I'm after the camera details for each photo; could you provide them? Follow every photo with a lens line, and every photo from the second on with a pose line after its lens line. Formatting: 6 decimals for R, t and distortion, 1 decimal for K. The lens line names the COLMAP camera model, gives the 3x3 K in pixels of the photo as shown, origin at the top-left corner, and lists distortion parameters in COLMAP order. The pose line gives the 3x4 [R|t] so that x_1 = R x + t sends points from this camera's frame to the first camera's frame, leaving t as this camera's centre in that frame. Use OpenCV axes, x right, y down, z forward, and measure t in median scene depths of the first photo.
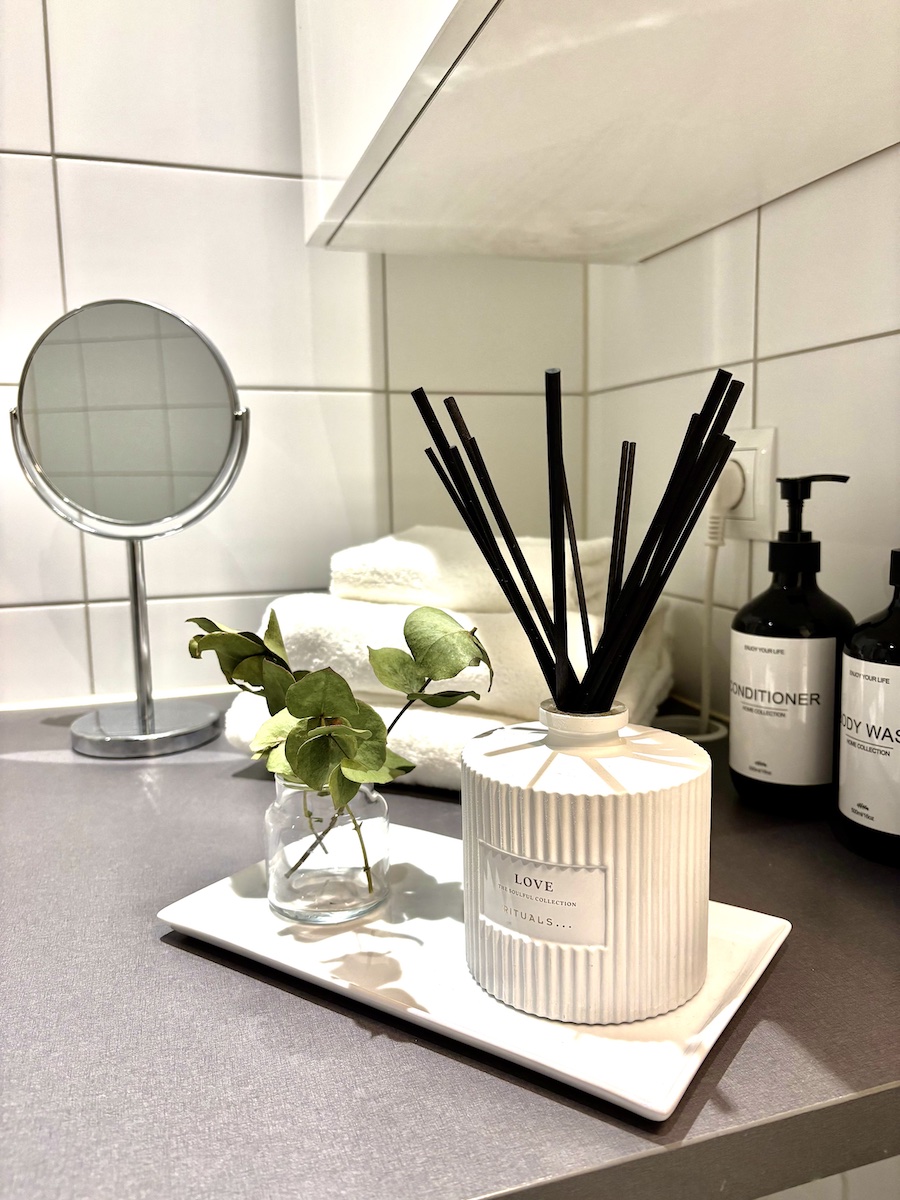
lens RADIAL K [[998.9, 0, 450.0], [0, 998.9, 600.0], [0, 0, 1]] dist [0.001890, 0.000068]
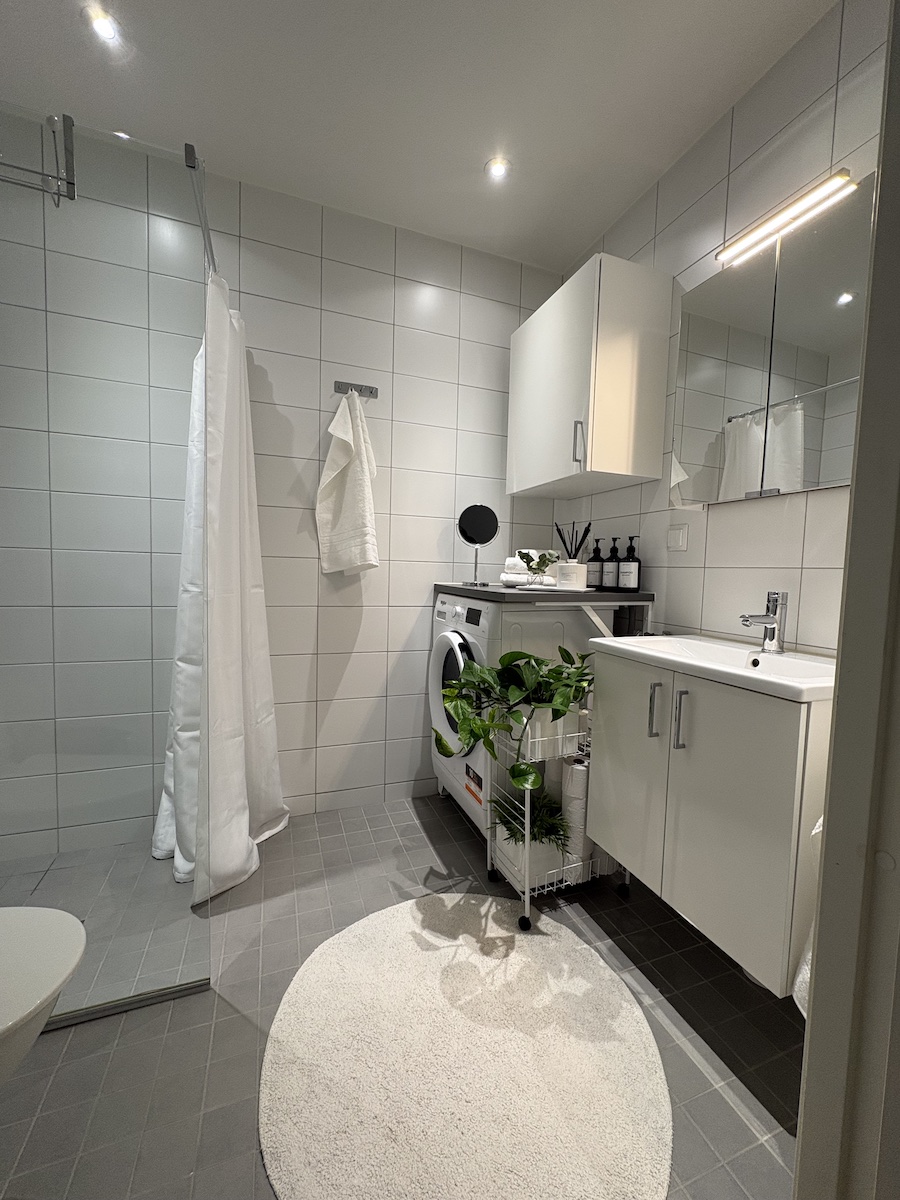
lens RADIAL K [[476.9, 0, 450.0], [0, 476.9, 600.0], [0, 0, 1]] dist [0.009809, -0.000045]
pose [[0.998556, 0.040703, 0.035062, -0.745484], [-0.038341, 0.997110, -0.065593, 0.543449], [-0.037630, 0.064154, 0.997230, -2.158926]]
